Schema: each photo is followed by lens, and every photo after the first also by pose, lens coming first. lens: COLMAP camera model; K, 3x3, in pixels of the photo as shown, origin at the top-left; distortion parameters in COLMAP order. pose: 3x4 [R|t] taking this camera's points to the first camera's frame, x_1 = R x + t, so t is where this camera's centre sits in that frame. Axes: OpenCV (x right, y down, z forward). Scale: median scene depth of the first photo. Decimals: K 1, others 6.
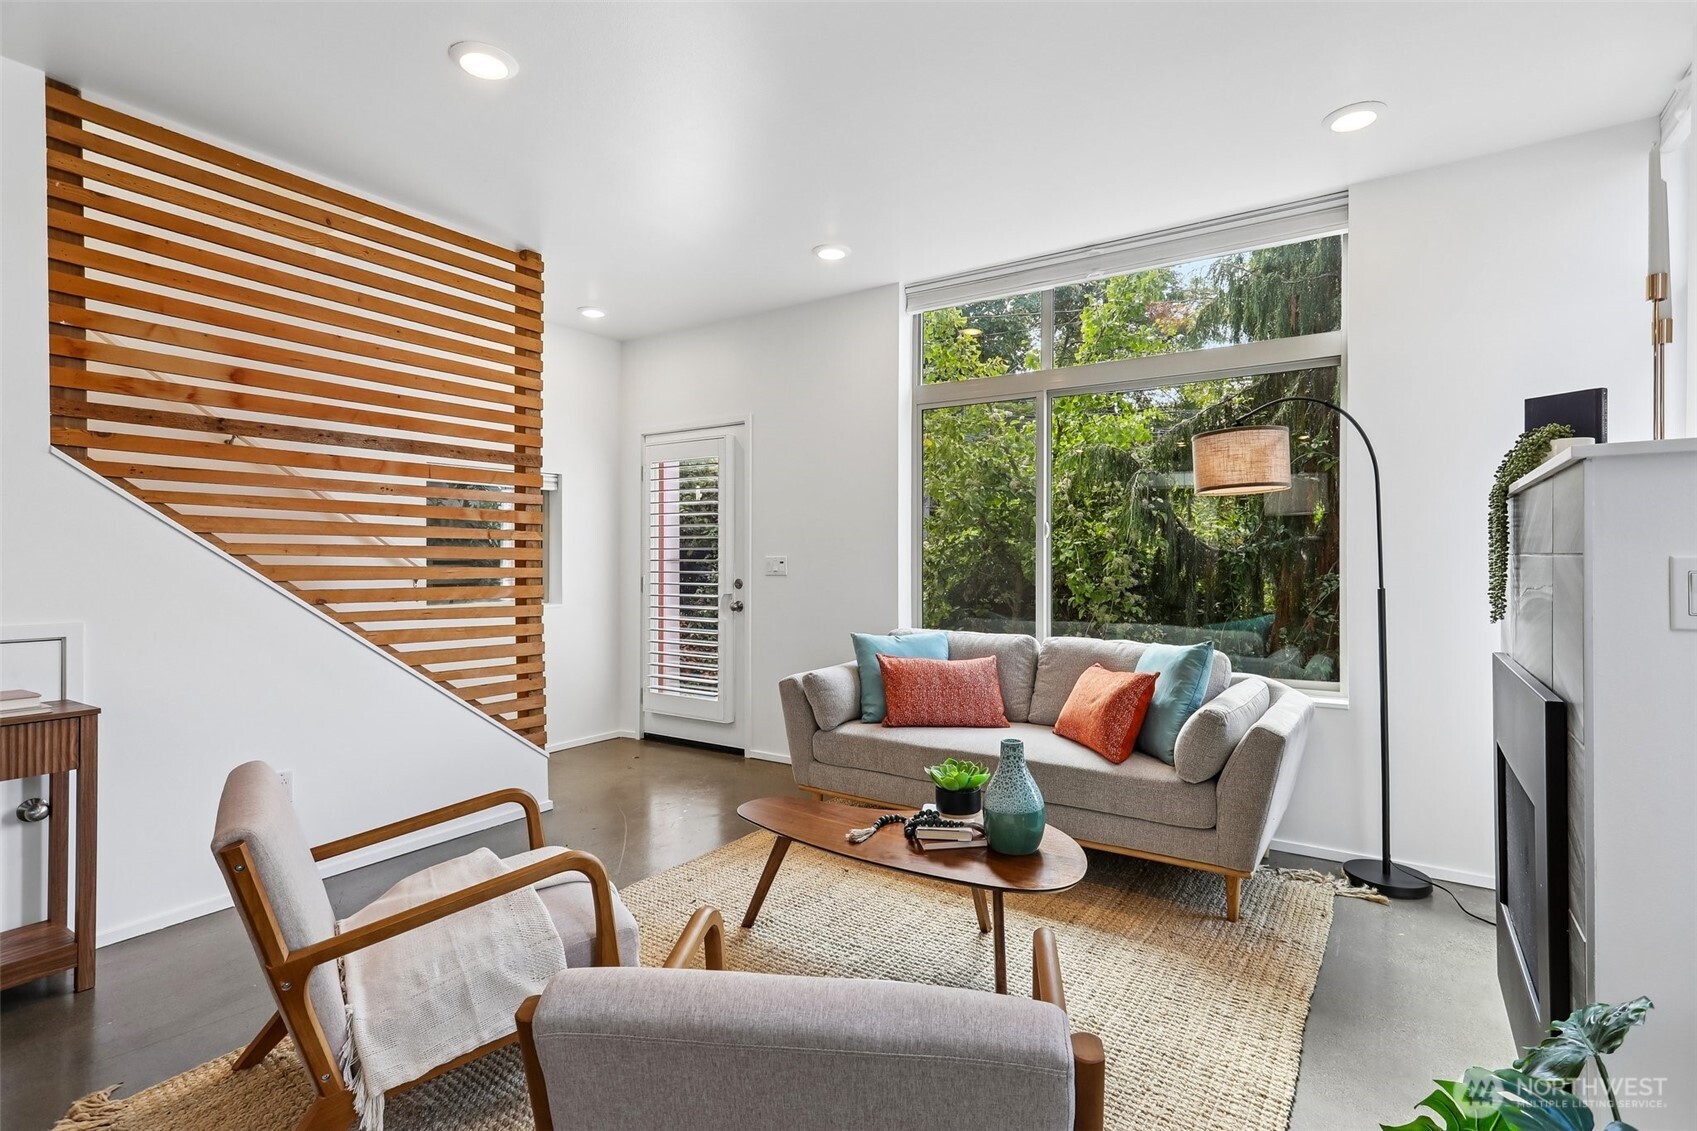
lens RADIAL K [[803.1, 0, 863.1], [0, 803.1, 555.6], [0, 0, 1]] dist [-0.005531, 0.004162]
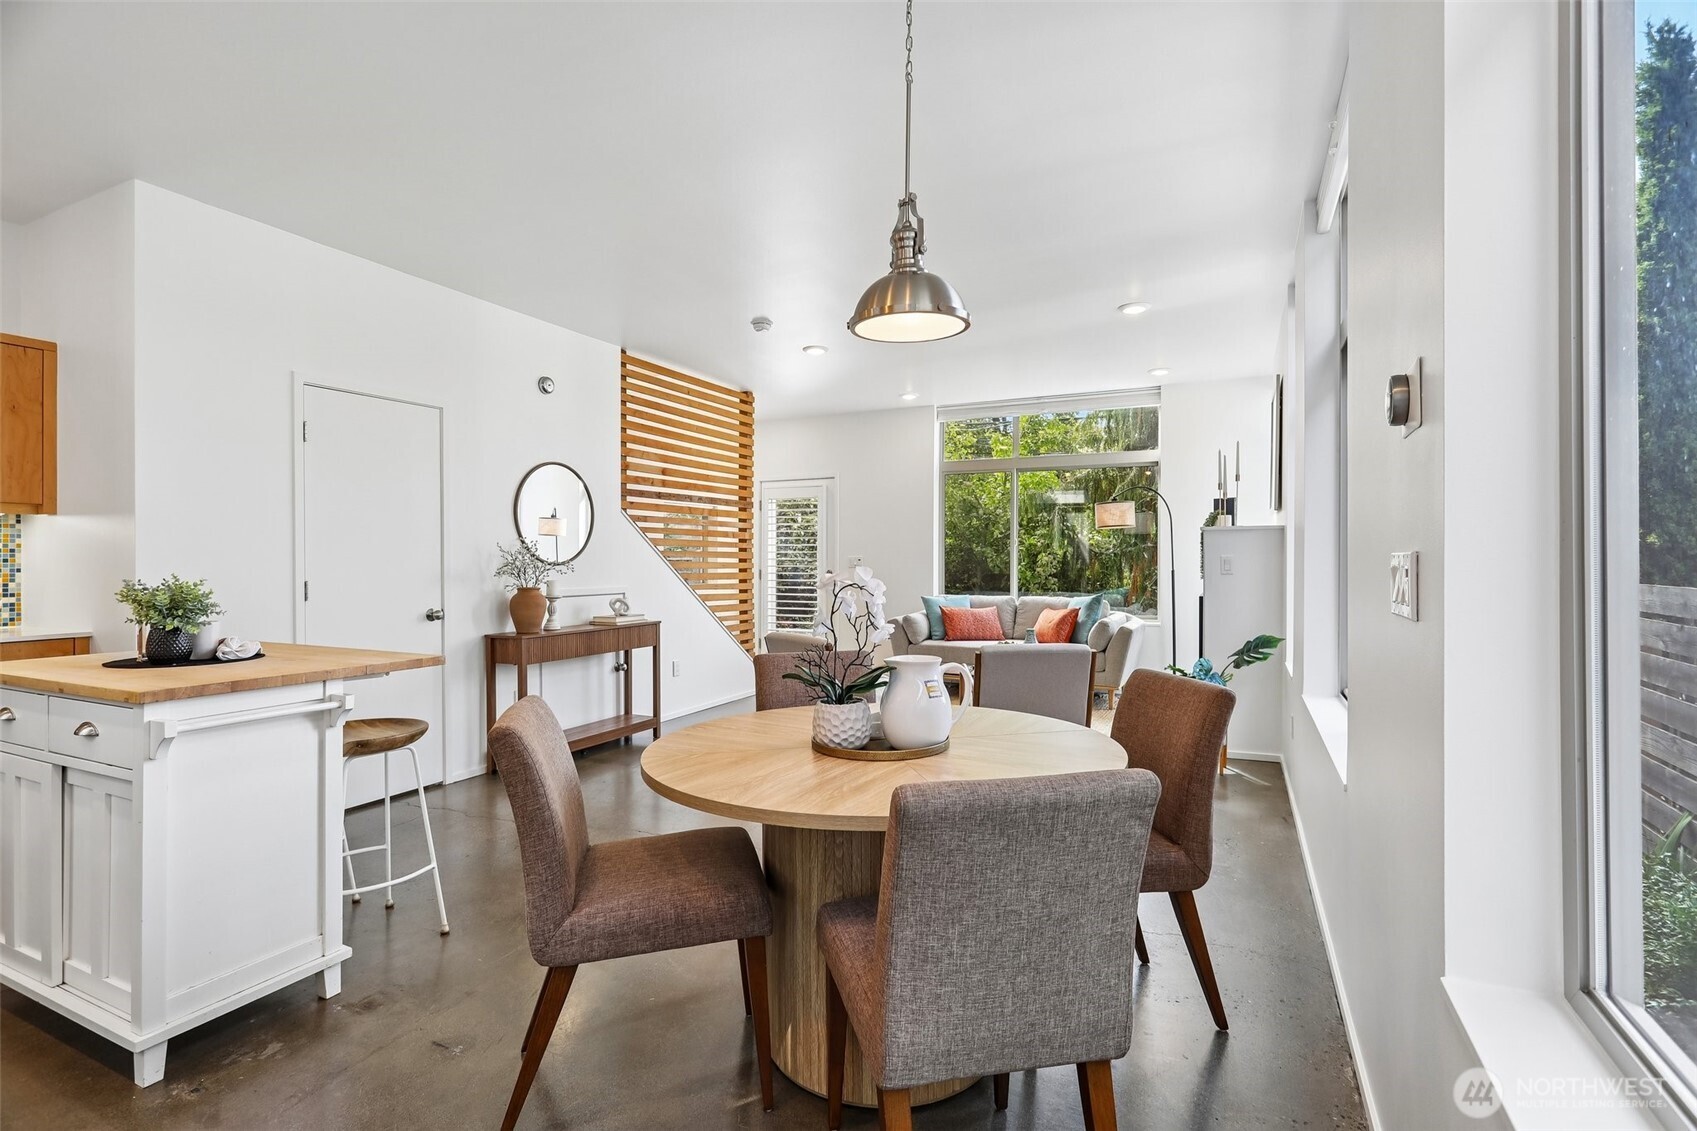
lens RADIAL K [[803.1, 0, 841.7], [0, 803.1, 559.9], [0, 0, 1]] dist [-0.005531, 0.004162]
pose [[0.992152, -0.003172, 0.125001, -0.473470], [0.002564, 0.999984, 0.005027, -0.000719], [-0.125015, -0.004667, 0.992144, -0.945571]]
